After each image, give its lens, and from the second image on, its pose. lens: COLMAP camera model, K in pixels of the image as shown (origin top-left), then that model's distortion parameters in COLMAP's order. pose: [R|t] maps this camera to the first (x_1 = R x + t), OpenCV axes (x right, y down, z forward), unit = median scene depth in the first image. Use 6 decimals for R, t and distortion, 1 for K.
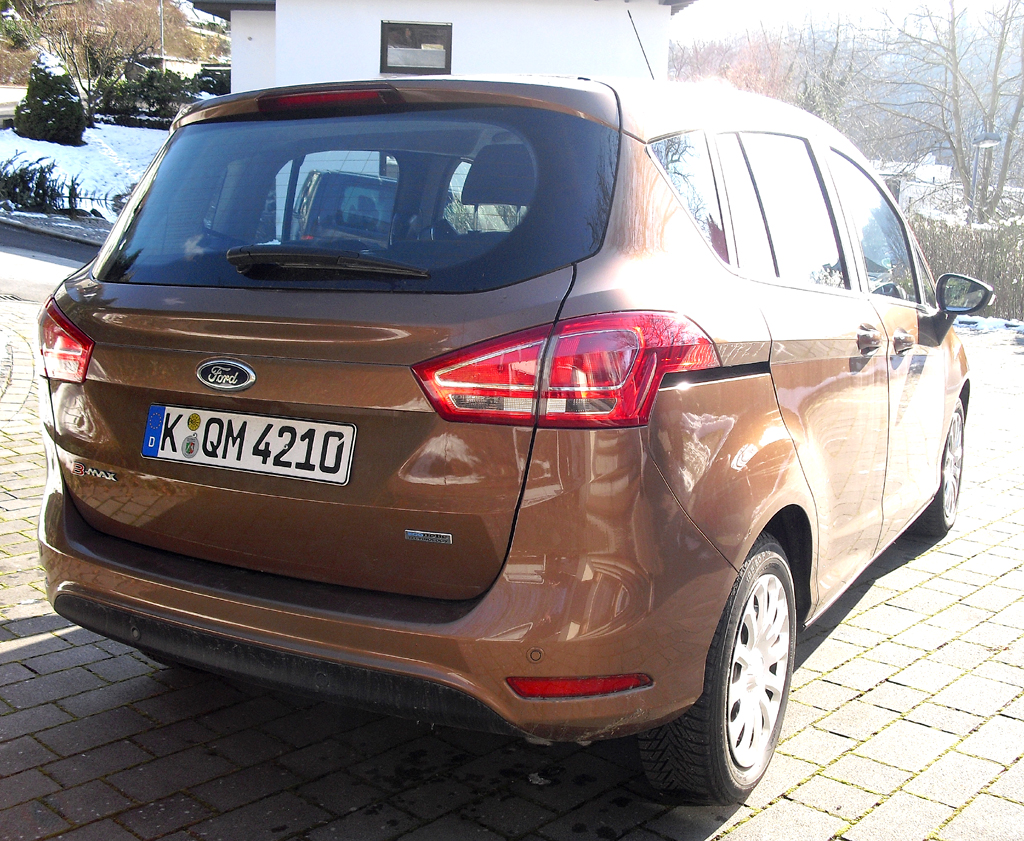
lens RADIAL K [[1492.3, 0, 512.5], [0, 1492.3, 363.1], [0, 0, 1]] dist [-0.189014, 0.104392]
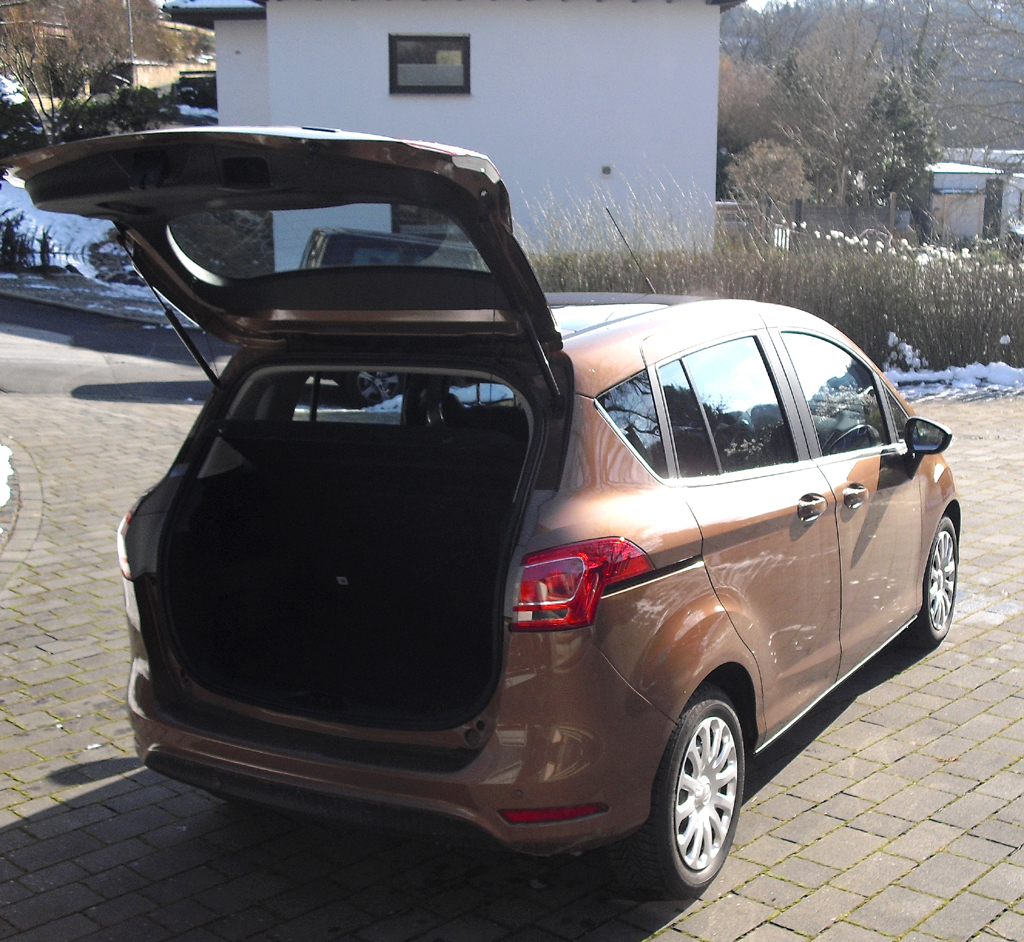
lens RADIAL K [[1756.2, 0, 572.1], [0, 1756.2, 471.5], [0, 0, 1]] dist [-0.188518, 0.052374]
pose [[0.999311, -0.036567, 0.006289, 0.046097], [0.036304, 0.998624, 0.037842, -0.112823], [-0.007664, -0.037588, 0.999264, -0.427487]]
